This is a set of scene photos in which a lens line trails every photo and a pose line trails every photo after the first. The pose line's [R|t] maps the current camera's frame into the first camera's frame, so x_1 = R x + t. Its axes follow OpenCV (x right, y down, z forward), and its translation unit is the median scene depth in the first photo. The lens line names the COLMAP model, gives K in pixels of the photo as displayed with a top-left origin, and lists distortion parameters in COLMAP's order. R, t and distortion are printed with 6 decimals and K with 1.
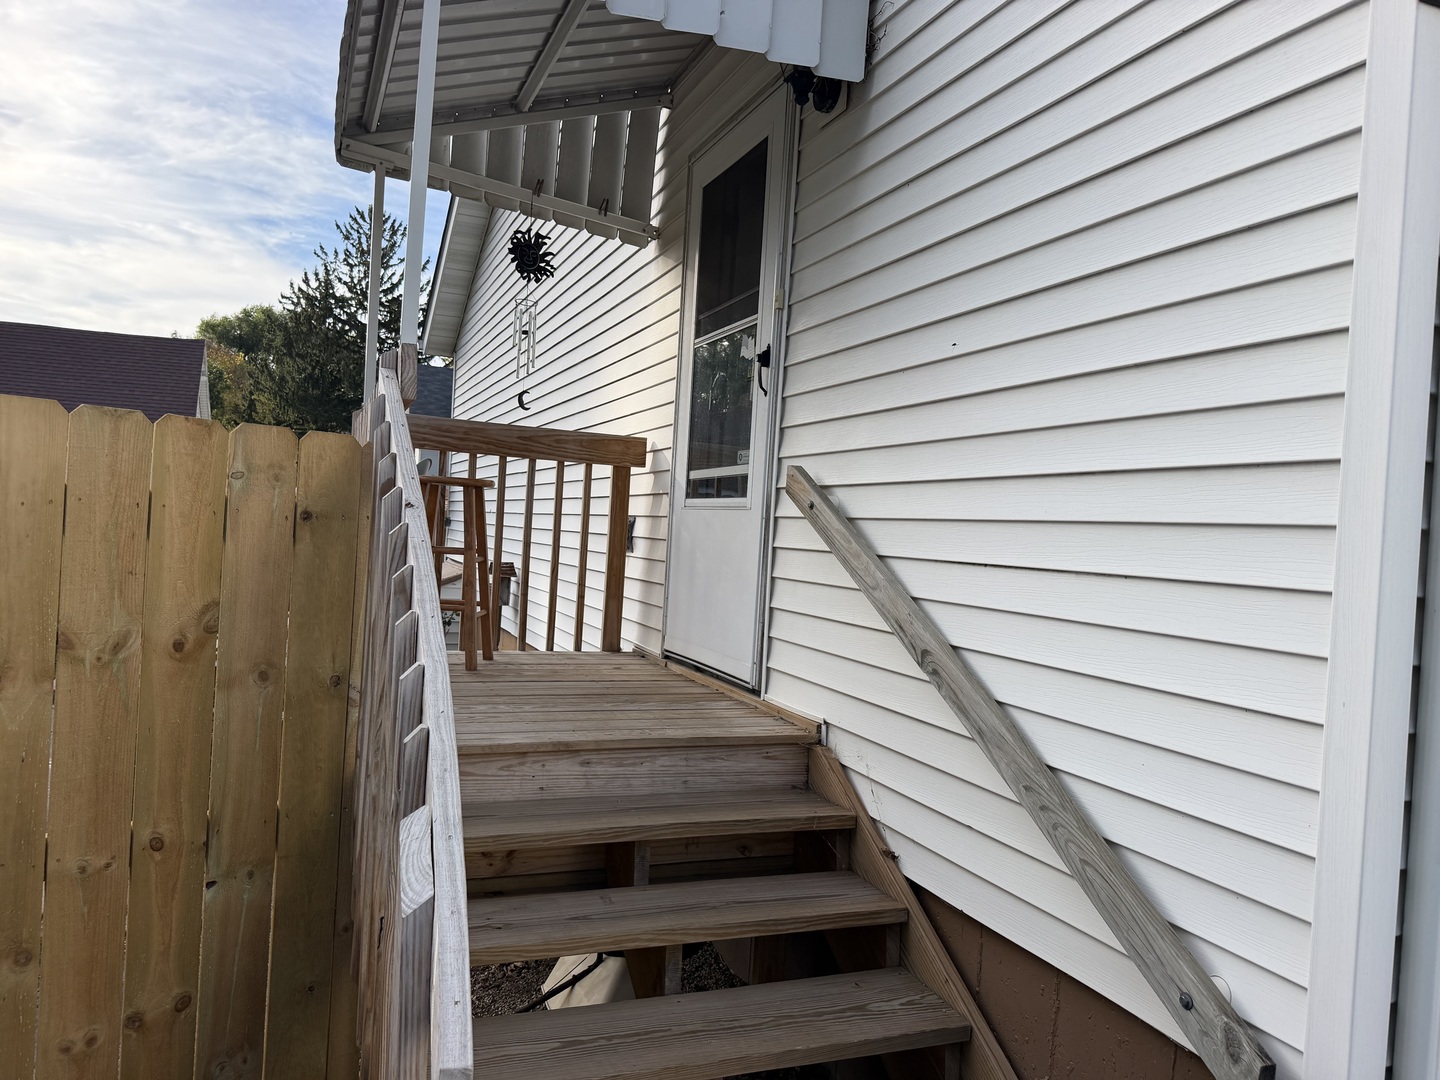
lens RADIAL K [[1025.6, 0, 717.7], [0, 1025.6, 536.1], [0, 0, 1]] dist [0.025678, -0.026429]
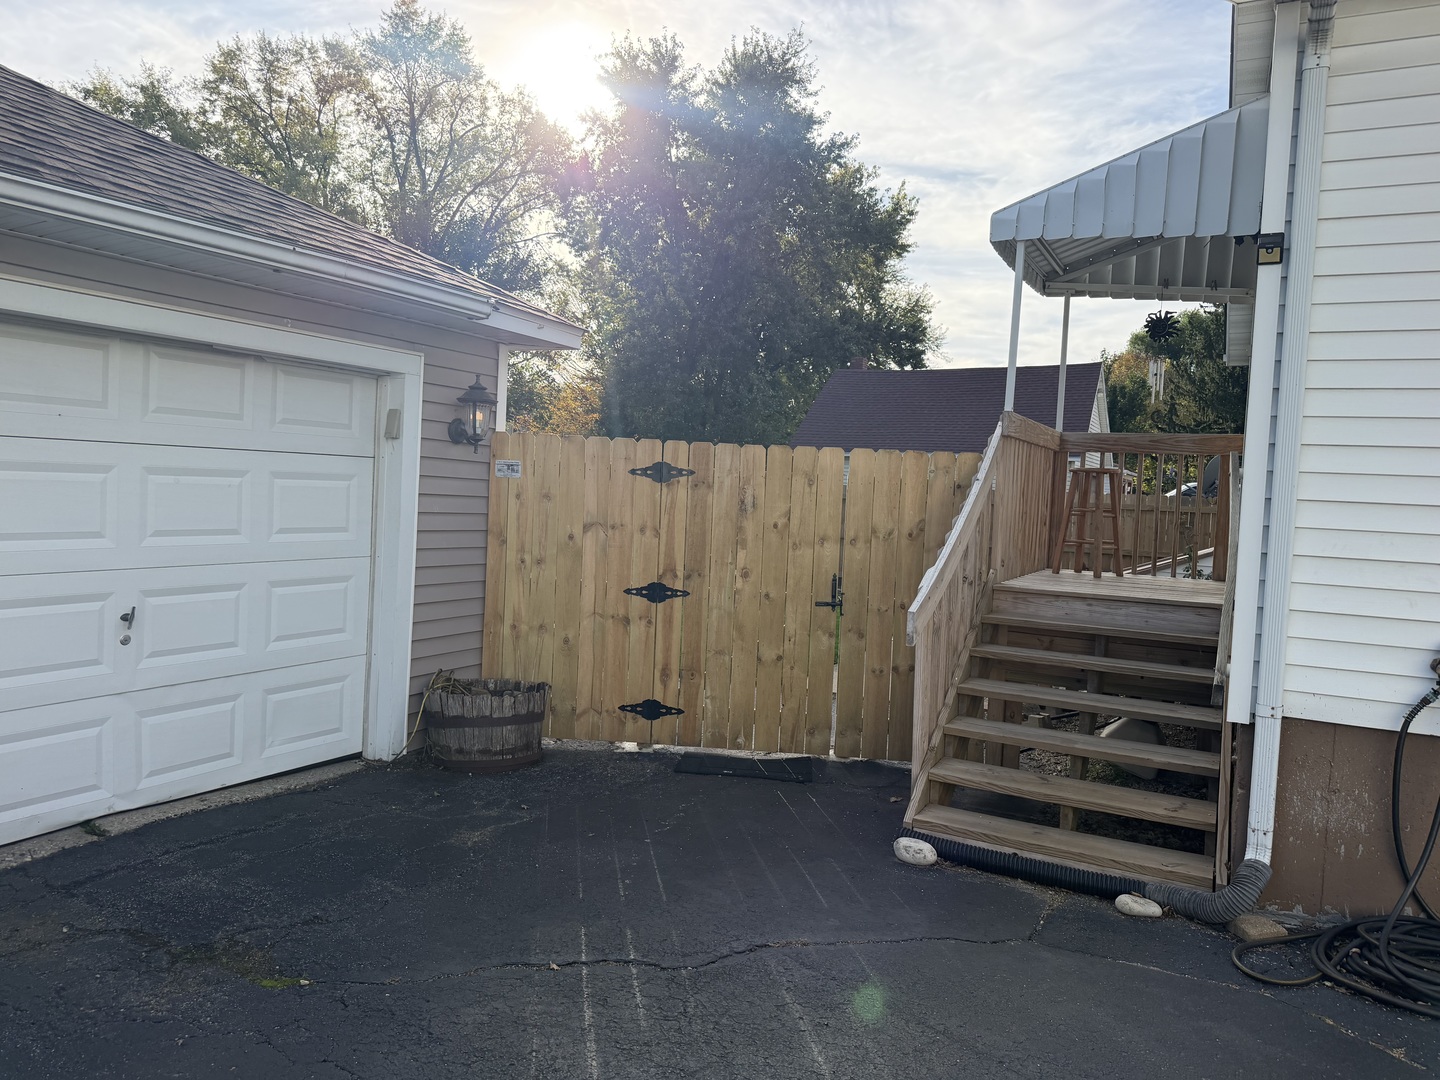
lens RADIAL K [[1011.9, 0, 717.3], [0, 1011.9, 539.9], [0, 0, 1]] dist [0.000069, -0.002253]
pose [[0.653697, 0.009637, -0.756695, 1.065788], [-0.006852, 0.999953, 0.006816, 0.096310], [0.756726, 0.000729, 0.653732, -1.034144]]
